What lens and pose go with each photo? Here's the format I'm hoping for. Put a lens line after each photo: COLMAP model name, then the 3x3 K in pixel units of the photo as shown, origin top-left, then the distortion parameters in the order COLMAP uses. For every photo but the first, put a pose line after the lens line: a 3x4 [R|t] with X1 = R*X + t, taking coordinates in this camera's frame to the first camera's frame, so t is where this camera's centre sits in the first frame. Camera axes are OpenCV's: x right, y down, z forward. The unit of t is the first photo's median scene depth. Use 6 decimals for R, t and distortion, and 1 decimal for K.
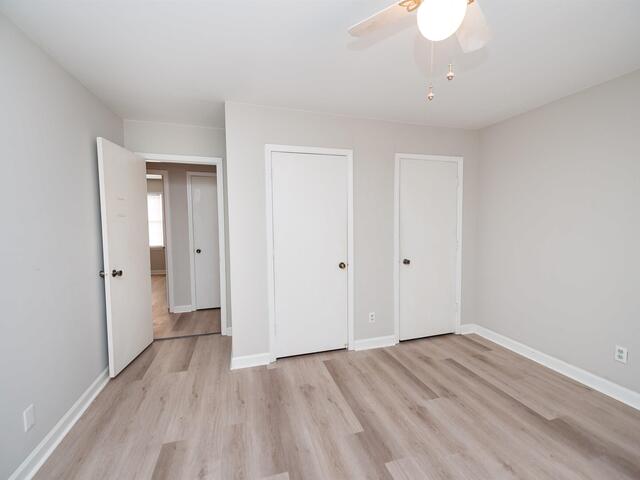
lens RADIAL K [[285.0, 0, 320.2], [0, 285.0, 242.2], [0, 0, 1]] dist [0.010103, -0.000478]
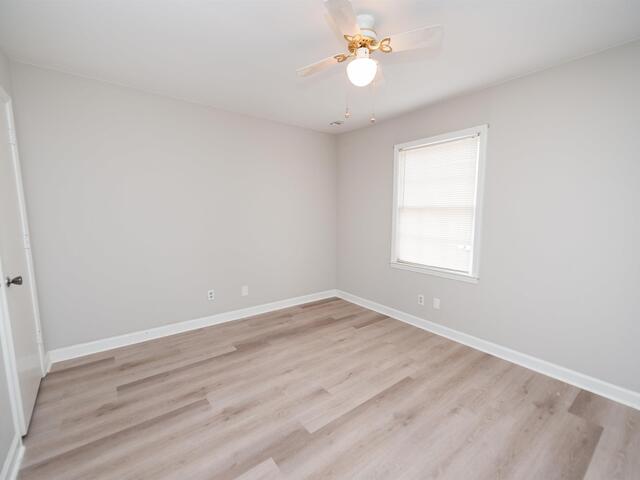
lens RADIAL K [[285.0, 0, 320.2], [0, 285.0, 242.2], [0, 0, 1]] dist [0.010103, -0.000478]
pose [[-0.369581, -0.098292, 0.923985, -0.511718], [0.060582, 0.989725, 0.129518, -0.047148], [-0.927221, 0.103844, -0.359829, 0.935833]]
